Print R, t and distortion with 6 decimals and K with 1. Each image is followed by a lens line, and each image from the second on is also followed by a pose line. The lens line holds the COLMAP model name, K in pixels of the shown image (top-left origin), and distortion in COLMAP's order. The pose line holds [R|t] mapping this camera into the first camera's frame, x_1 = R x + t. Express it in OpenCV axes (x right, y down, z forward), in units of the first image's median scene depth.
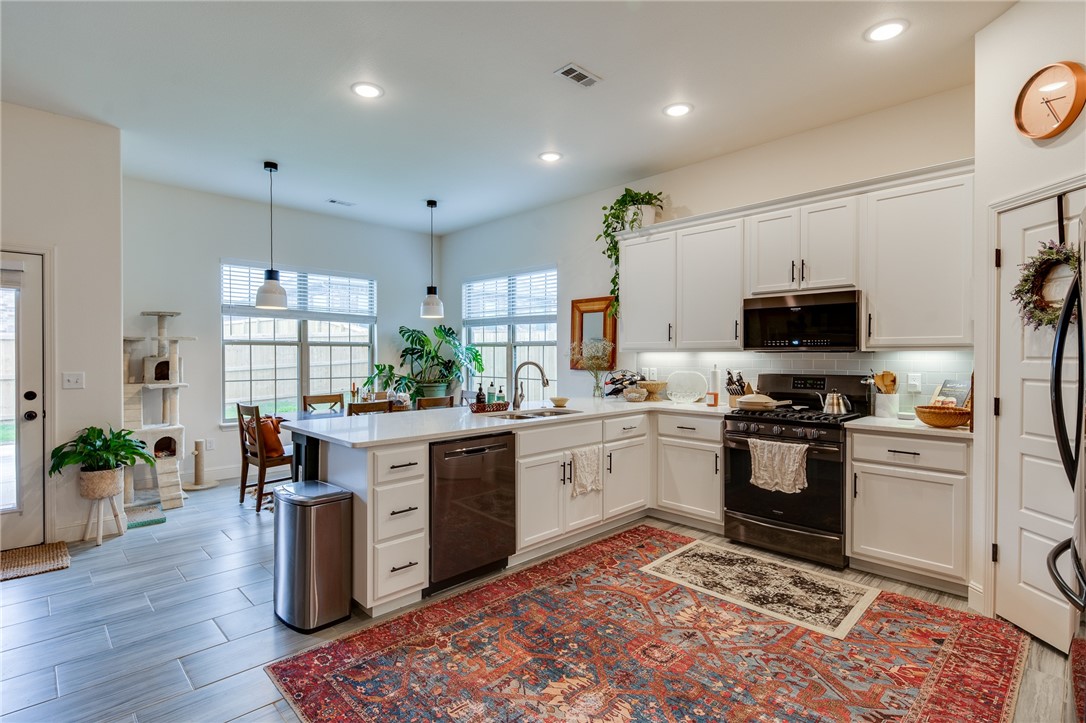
lens RADIAL K [[518.6, 0, 547.0], [0, 518.6, 360.8], [0, 0, 1]] dist [0.002412, -0.002510]
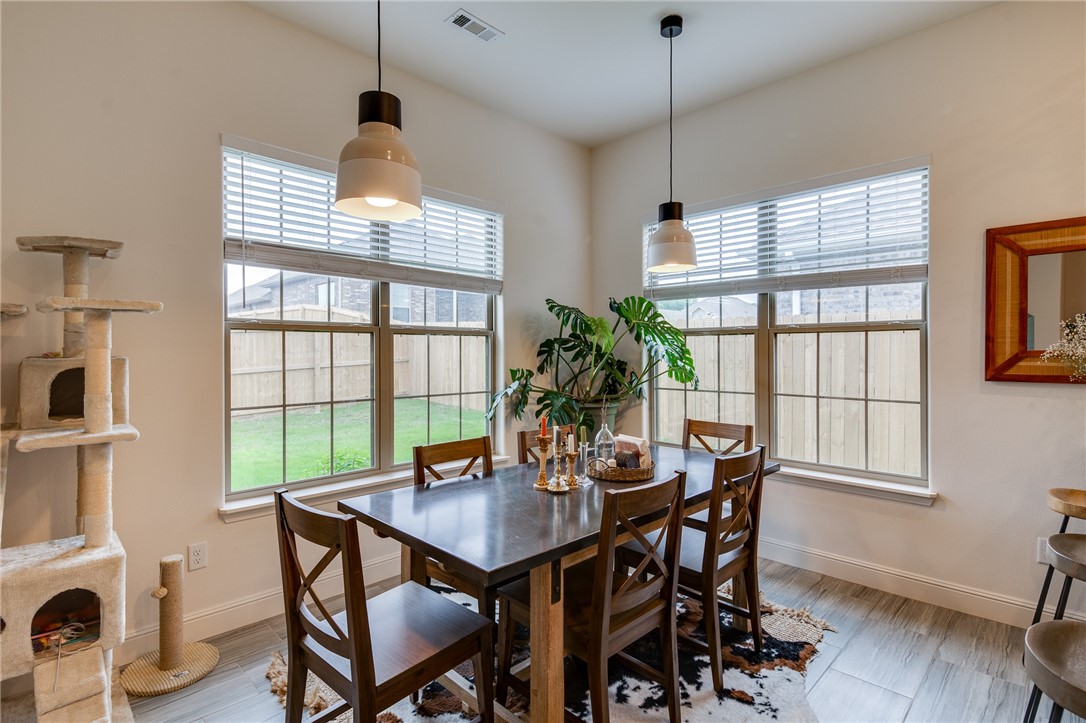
lens RADIAL K [[532.6, 0, 537.7], [0, 532.6, 354.9], [0, 0, 1]] dist [0.002271, 0.000306]
pose [[0.999955, -0.003557, -0.008800, -0.451074], [0.003497, 0.999971, -0.006809, -0.005774], [0.008824, 0.006778, 0.999938, 0.695464]]
